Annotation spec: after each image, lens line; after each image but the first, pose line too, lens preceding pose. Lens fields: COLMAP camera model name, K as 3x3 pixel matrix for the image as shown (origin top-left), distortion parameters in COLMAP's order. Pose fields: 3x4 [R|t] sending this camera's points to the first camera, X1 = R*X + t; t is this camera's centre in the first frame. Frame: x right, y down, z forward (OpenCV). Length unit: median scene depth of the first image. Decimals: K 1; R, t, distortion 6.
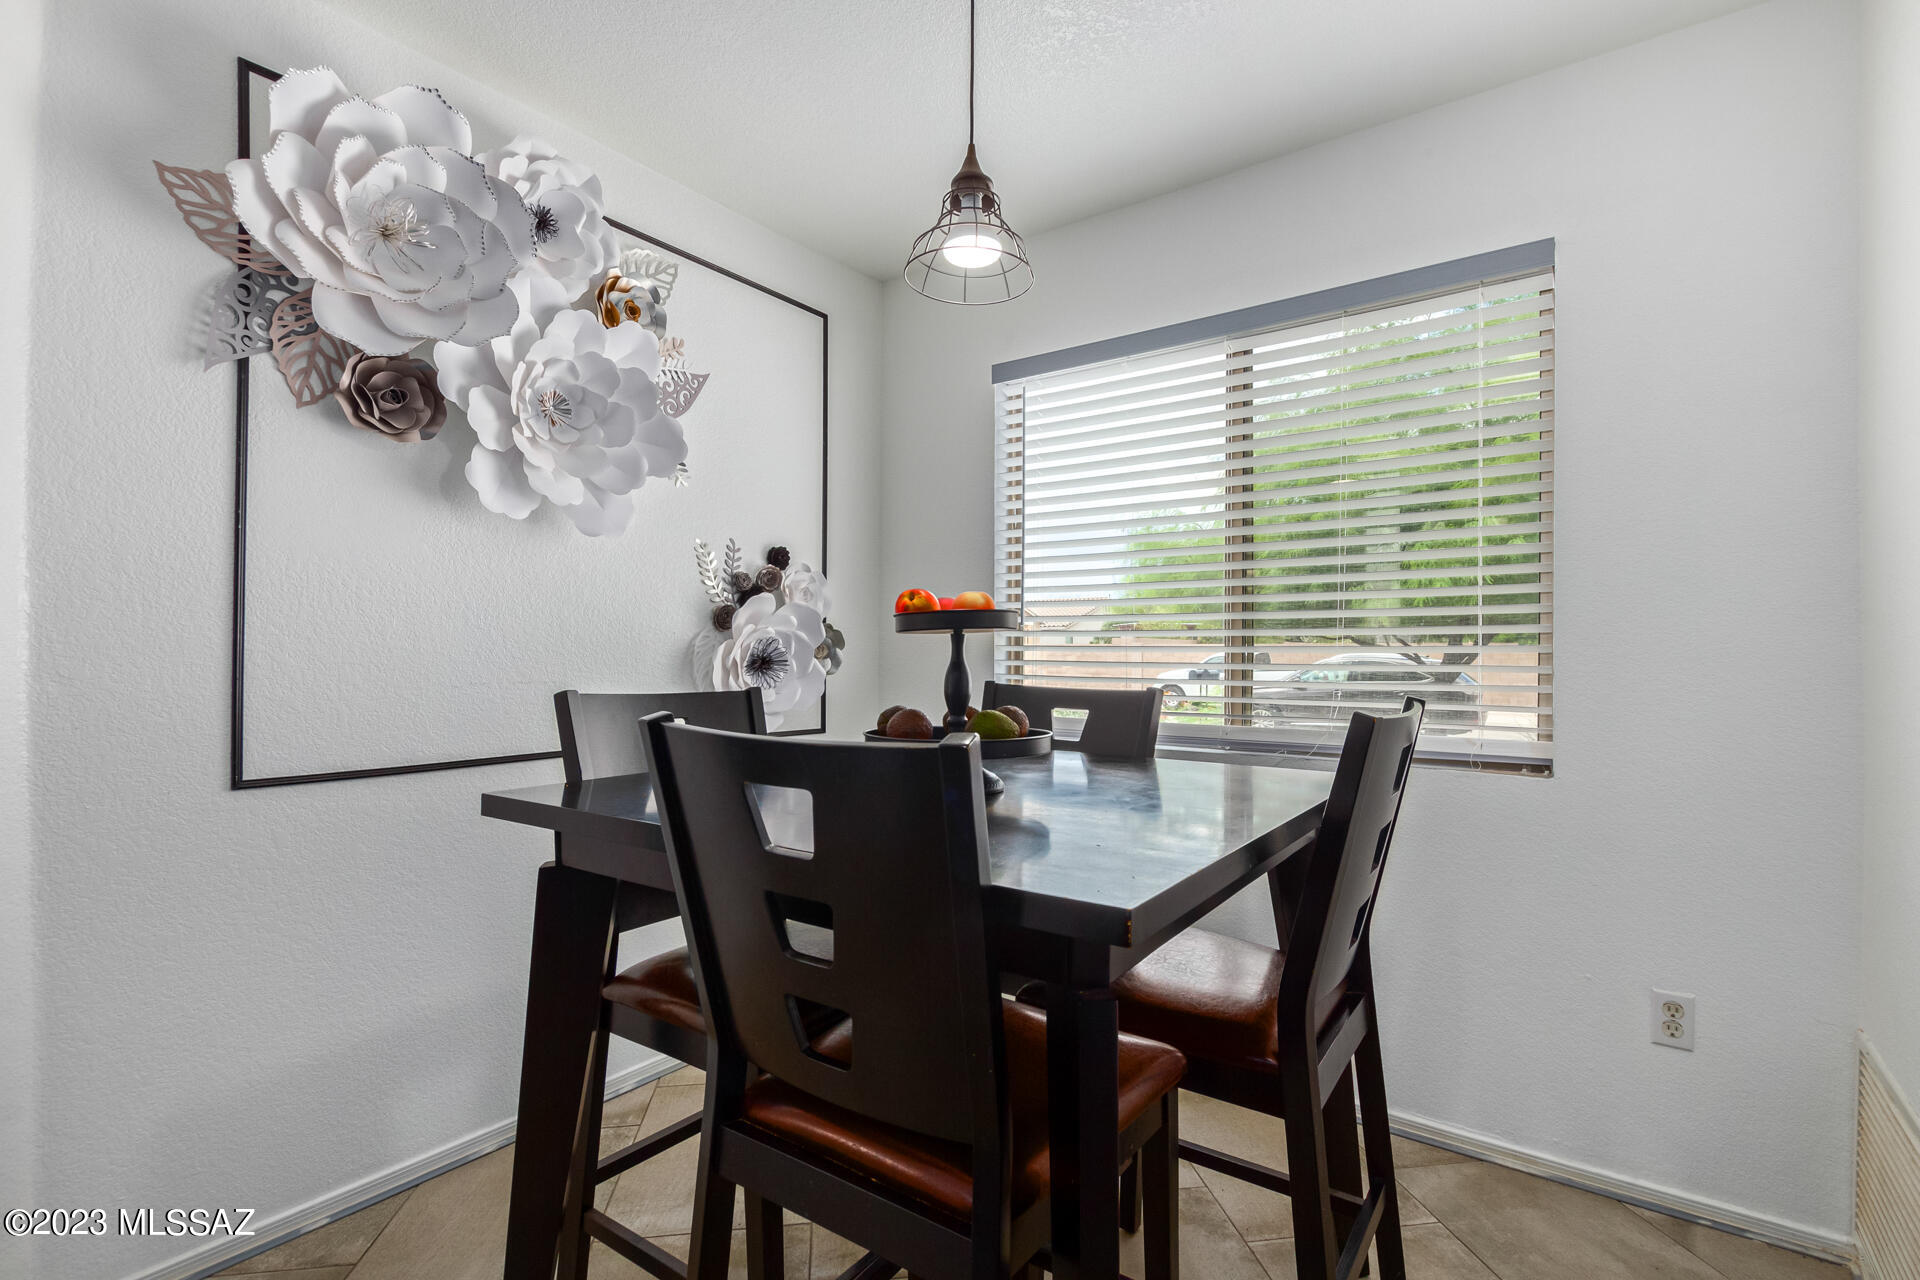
lens RADIAL K [[877.1, 0, 959.2], [0, 877.1, 646.5], [0, 0, 1]] dist [0.001724, 0.000180]
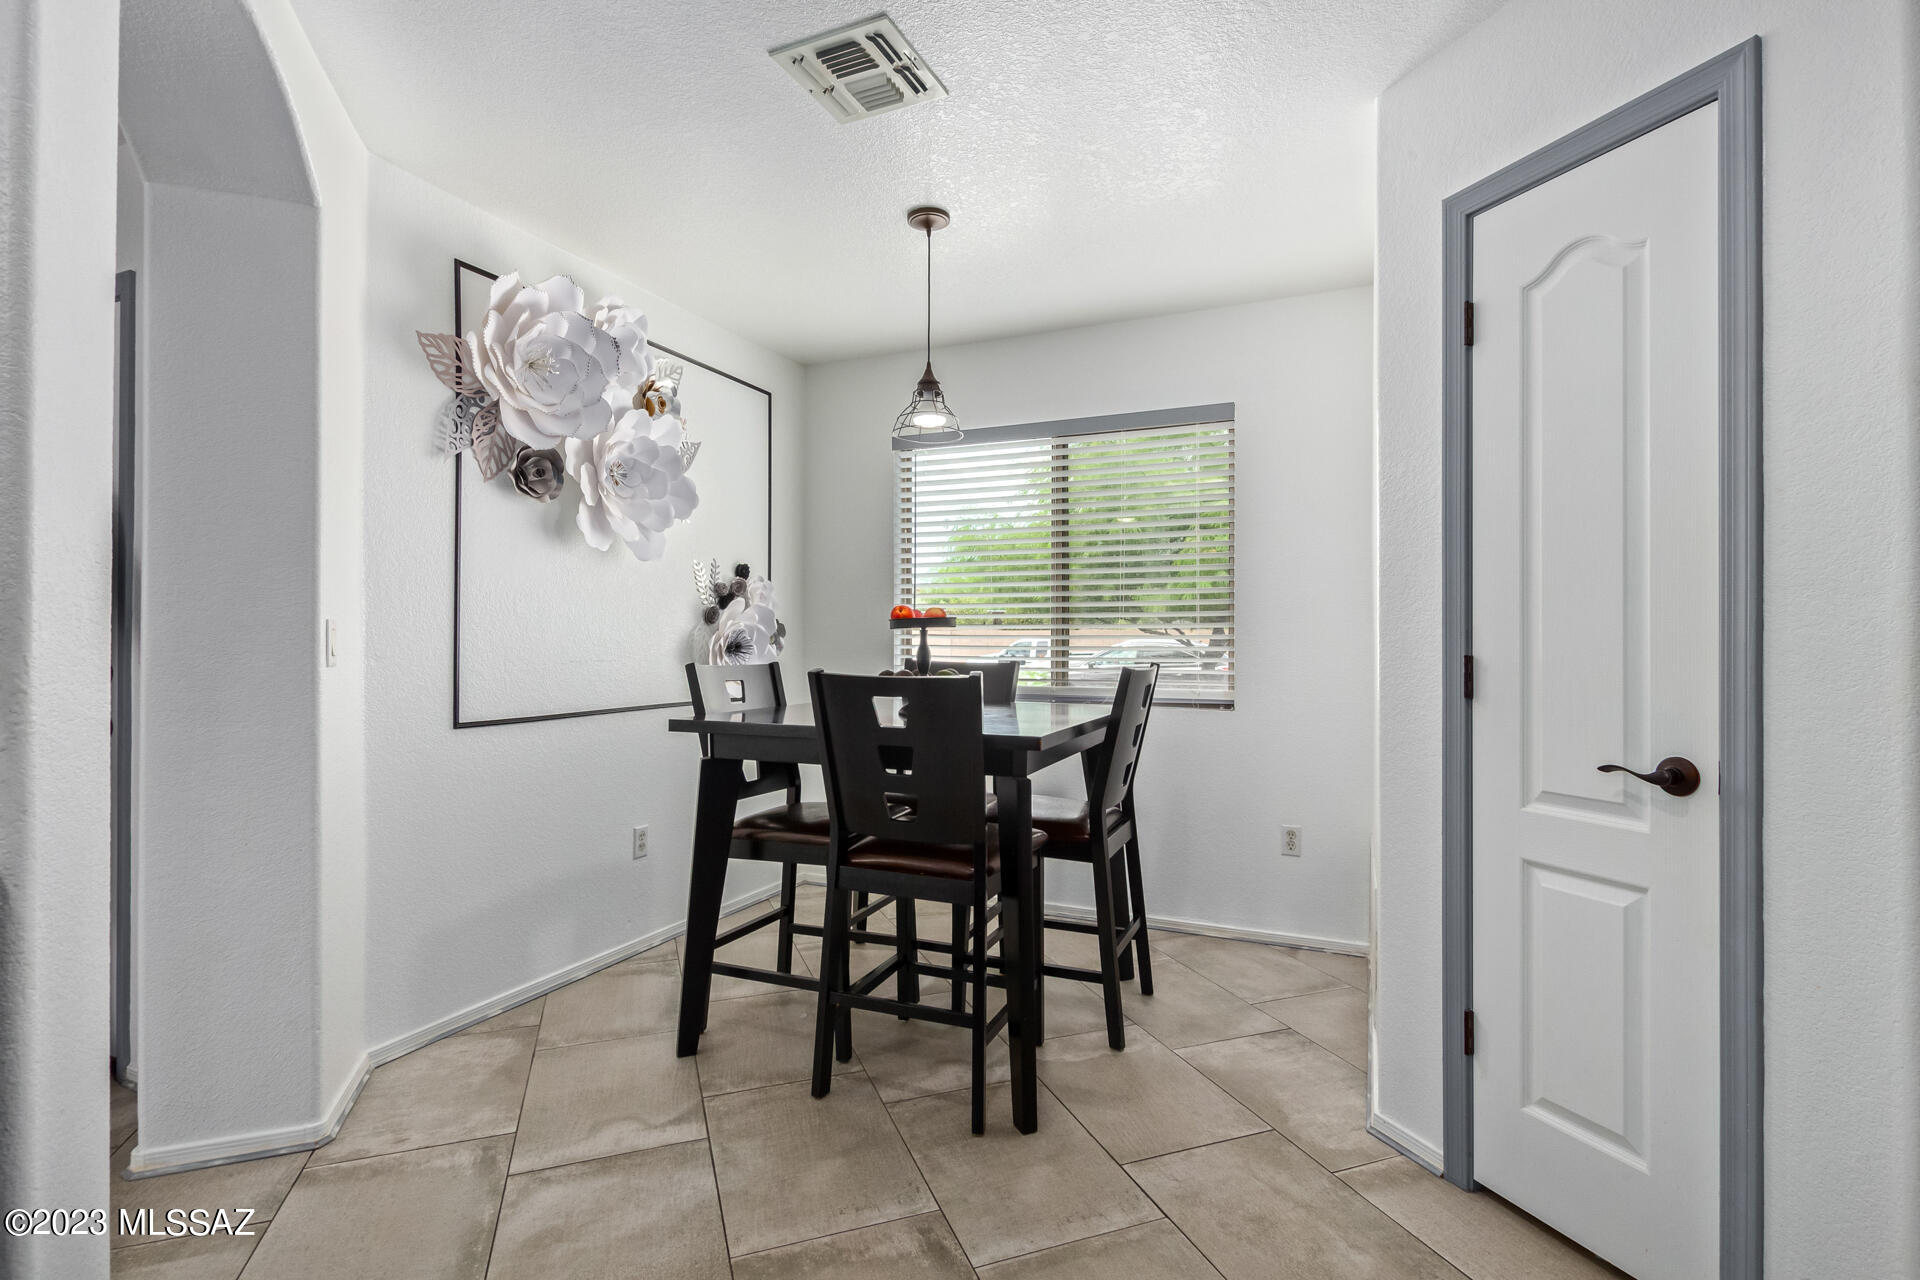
lens RADIAL K [[886.0, 0, 954.9], [0, 886.0, 633.3], [0, 0, 1]] dist [0.002344, 0.000553]
pose [[0.976856, -0.001208, 0.213895, -0.256972], [0.001051, 0.999999, 0.000844, -0.006488], [-0.213896, -0.000600, 0.976856, -0.635429]]
